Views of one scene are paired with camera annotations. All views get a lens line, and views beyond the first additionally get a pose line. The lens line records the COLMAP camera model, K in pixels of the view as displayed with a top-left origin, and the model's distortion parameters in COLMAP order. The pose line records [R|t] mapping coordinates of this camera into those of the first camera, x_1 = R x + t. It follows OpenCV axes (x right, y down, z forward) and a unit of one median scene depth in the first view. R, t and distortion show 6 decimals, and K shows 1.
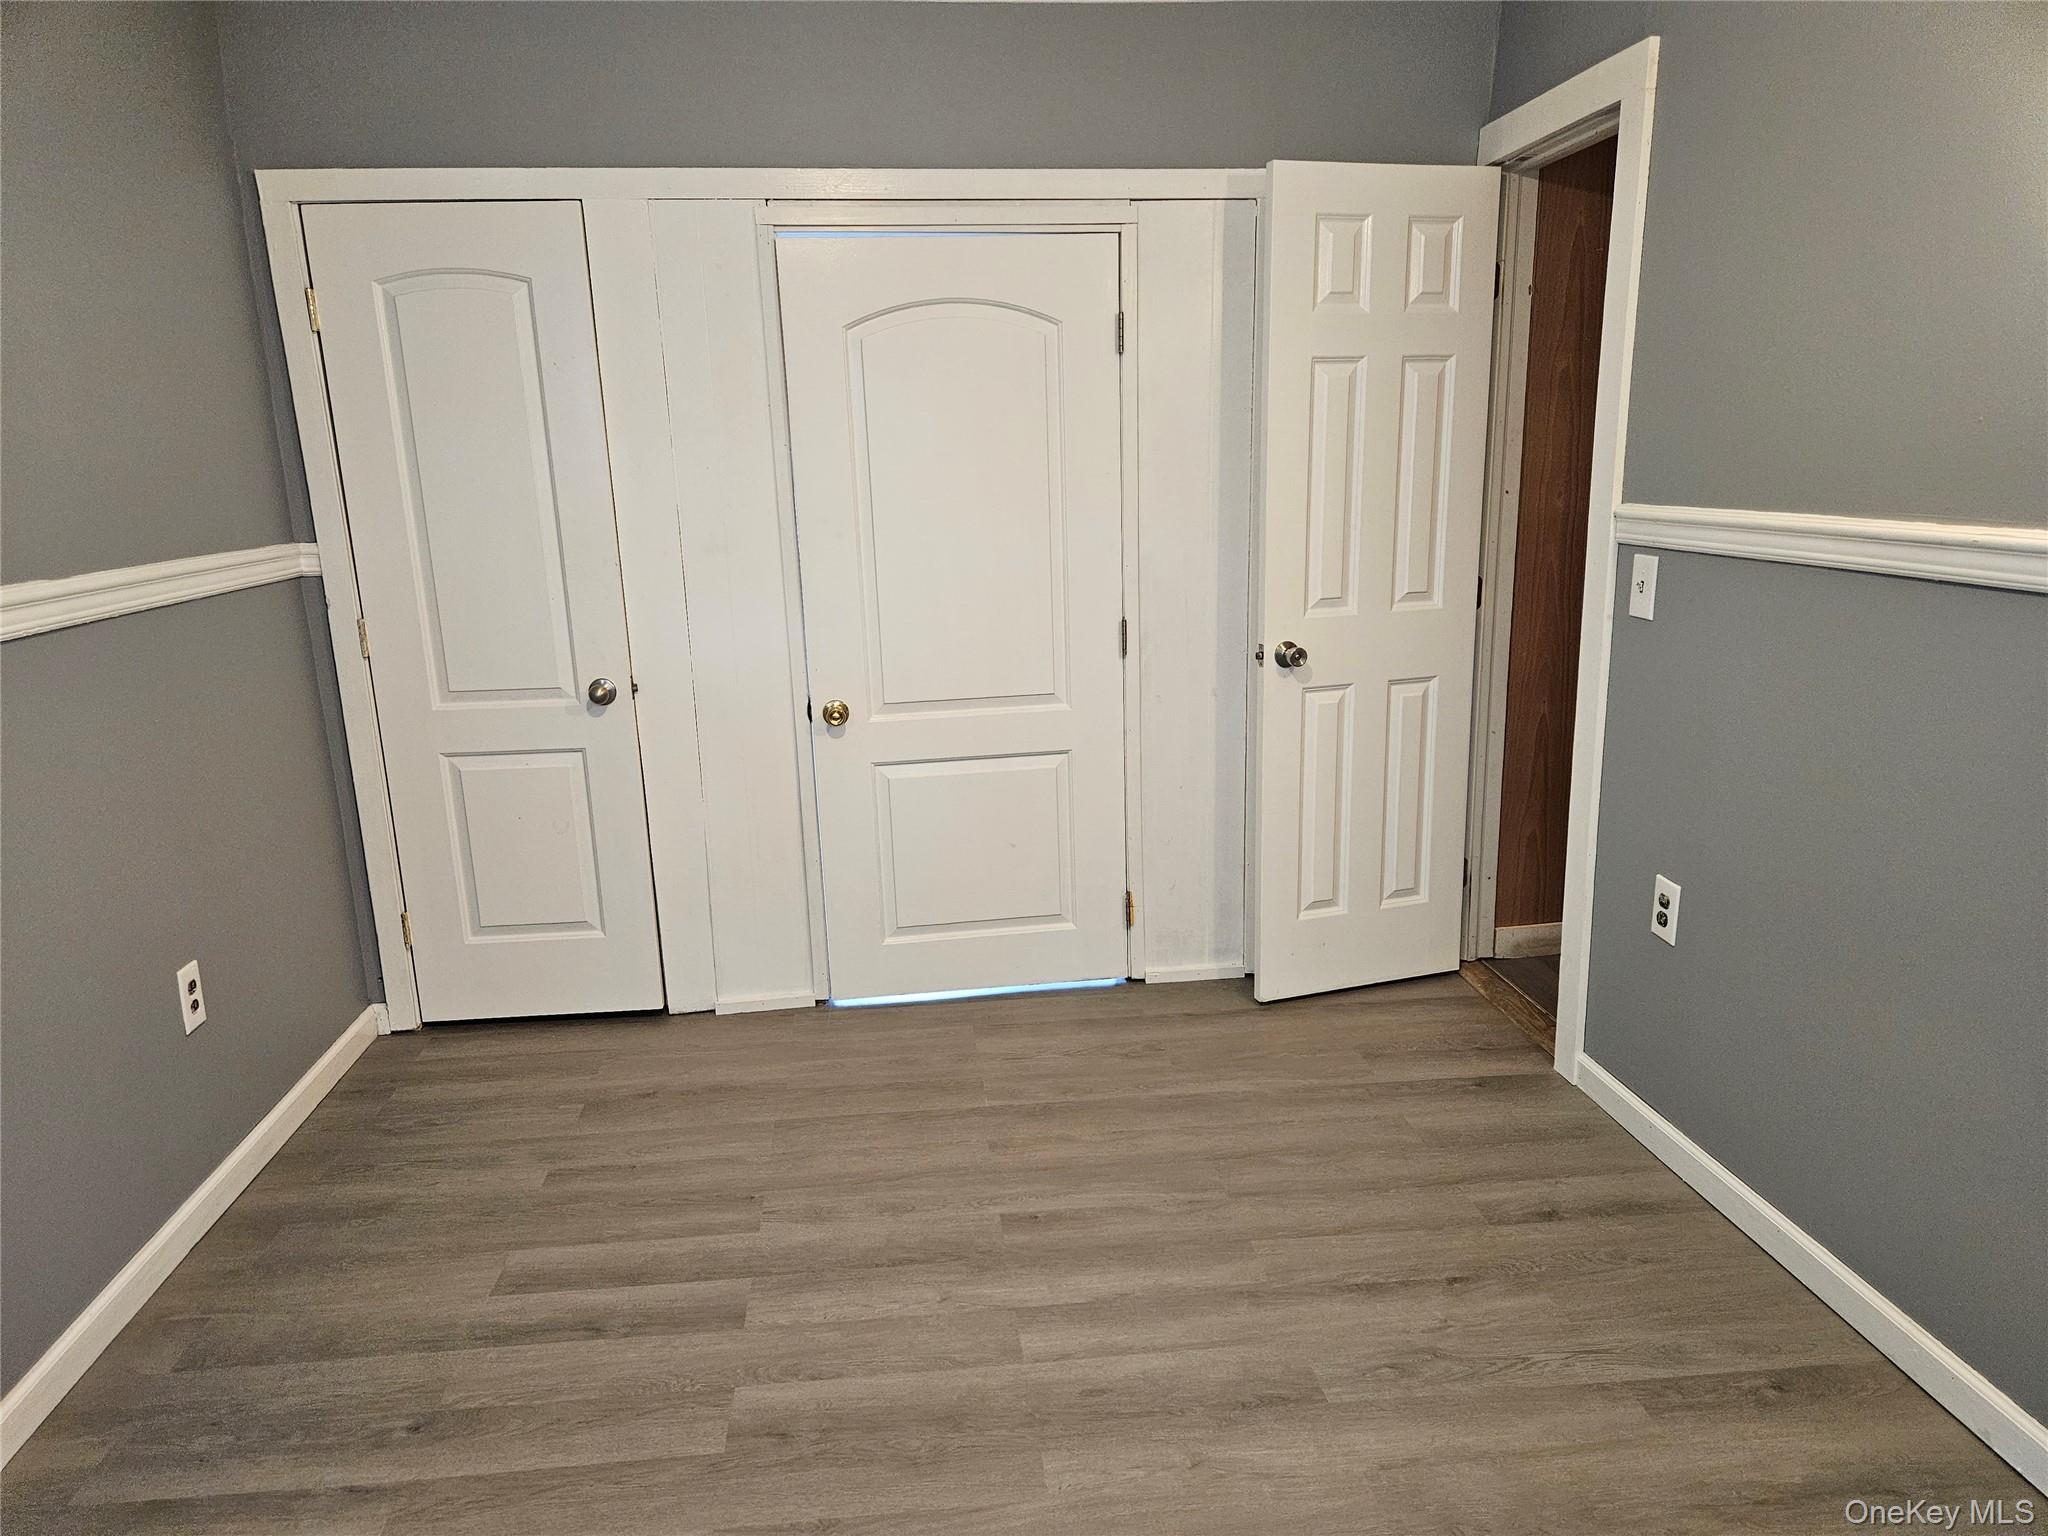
lens RADIAL K [[1349.6, 0, 1020.0], [0, 1349.6, 771.8], [0, 0, 1]] dist [-0.001135, -0.002448]
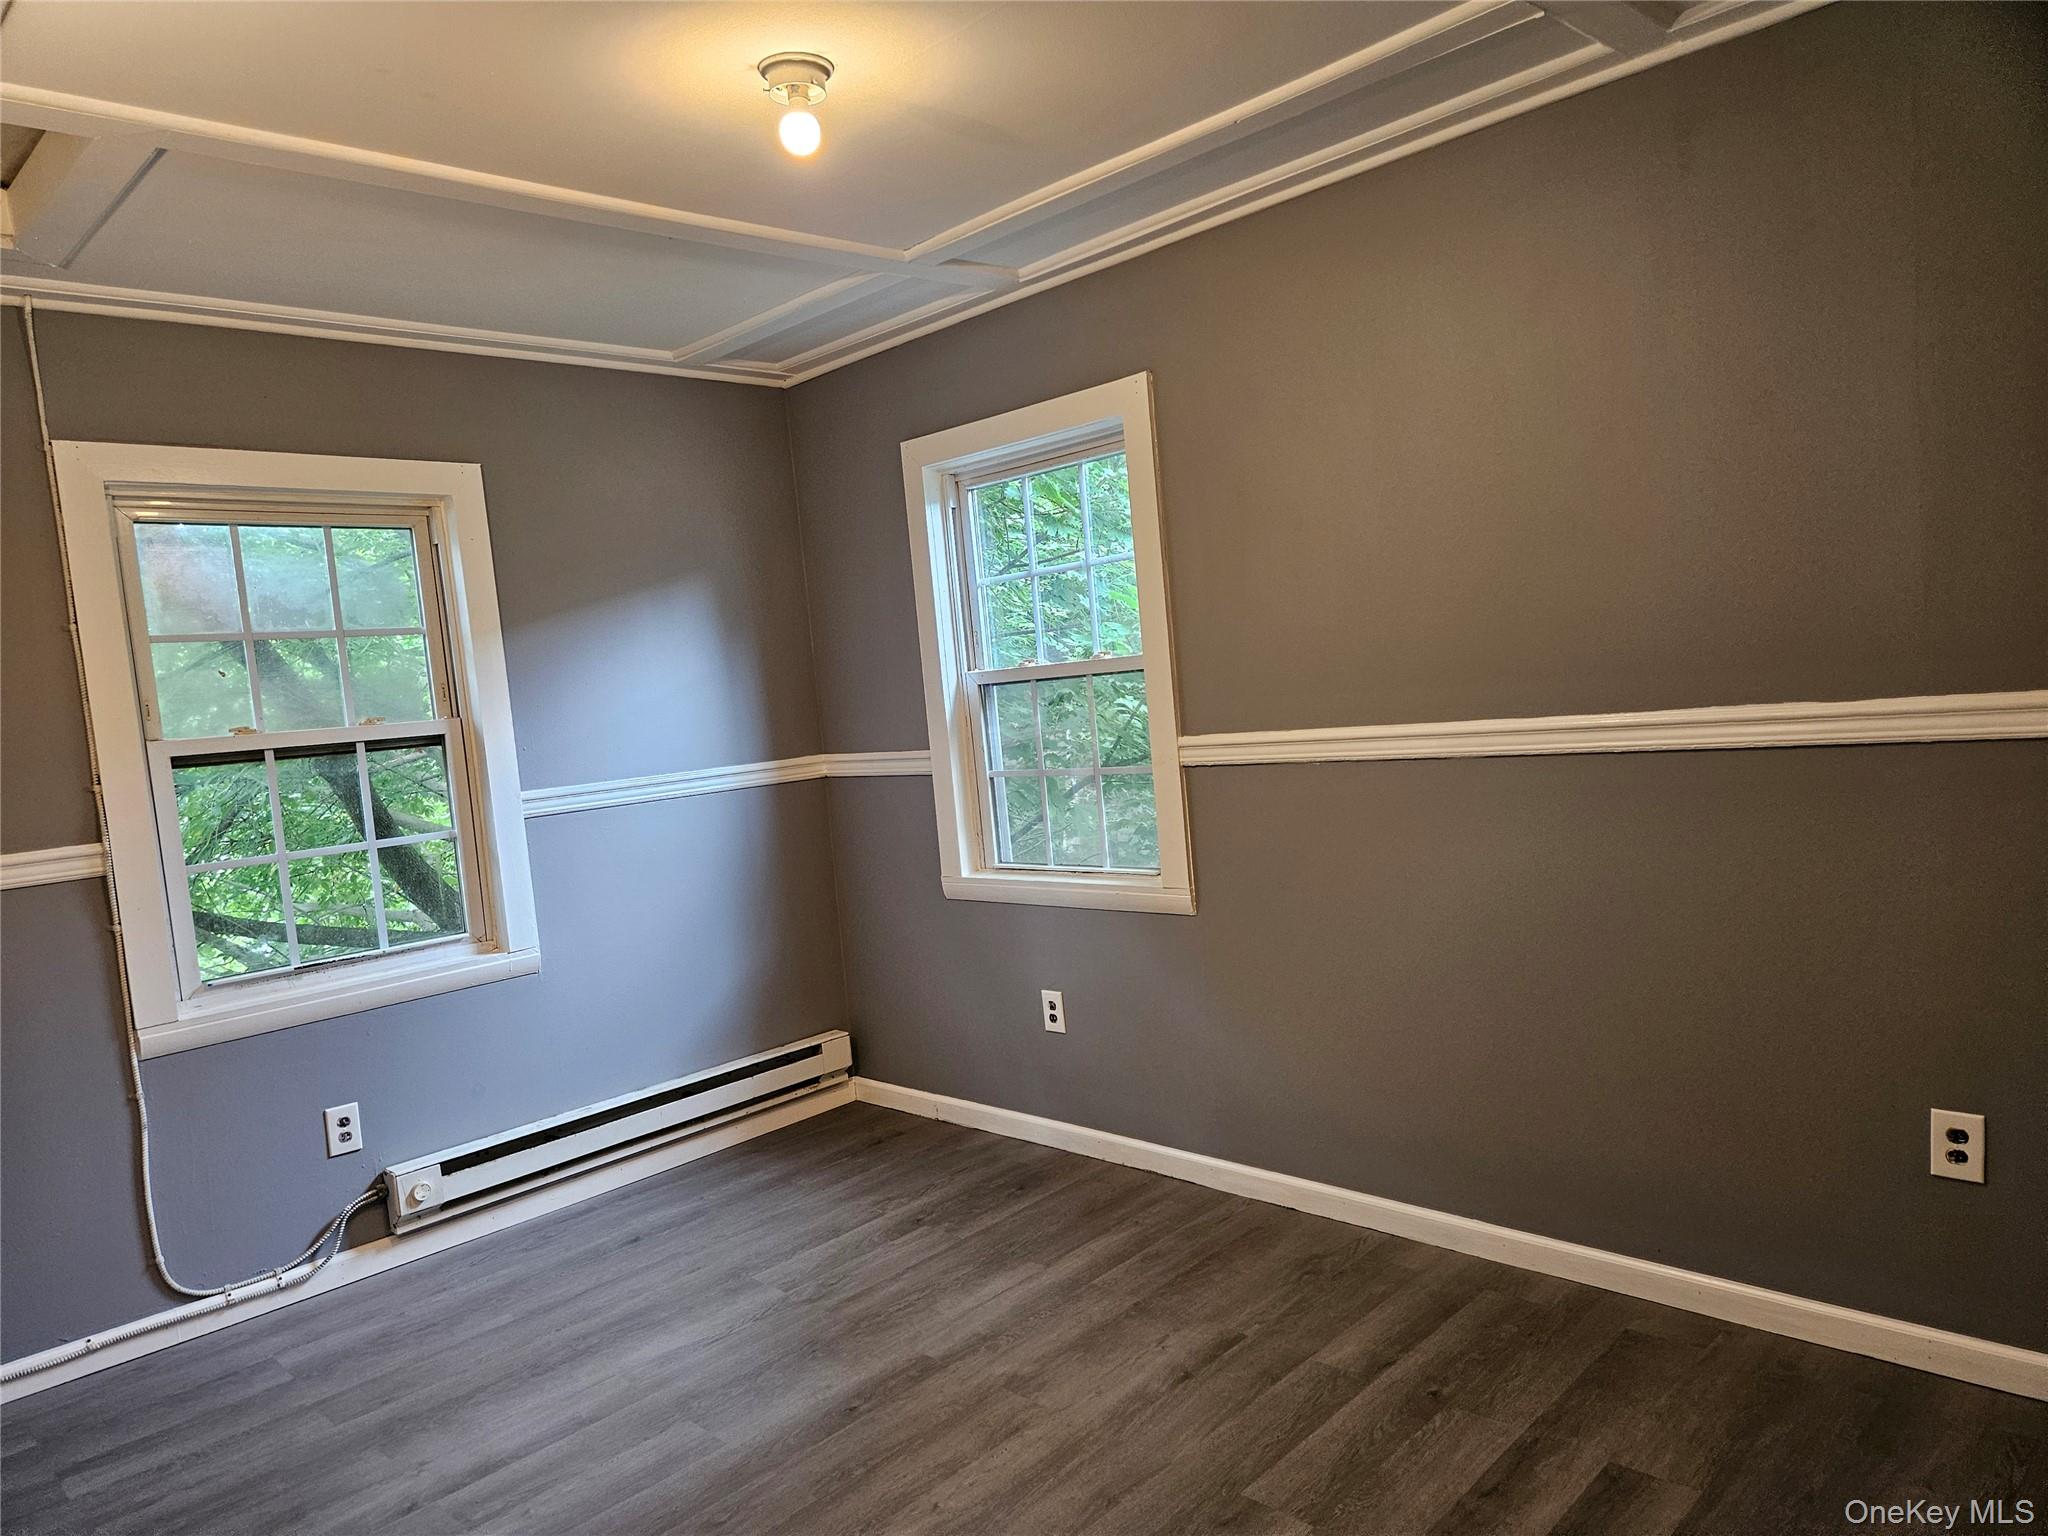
lens RADIAL K [[1349.6, 0, 1015.8], [0, 1349.6, 780.4], [0, 0, 1]] dist [-0.001135, -0.002448]
pose [[-0.763534, 0.137090, -0.631049, 0.526346], [-0.042839, 0.964301, 0.261319, -0.351871], [0.644345, 0.226559, -0.730404, 1.429121]]
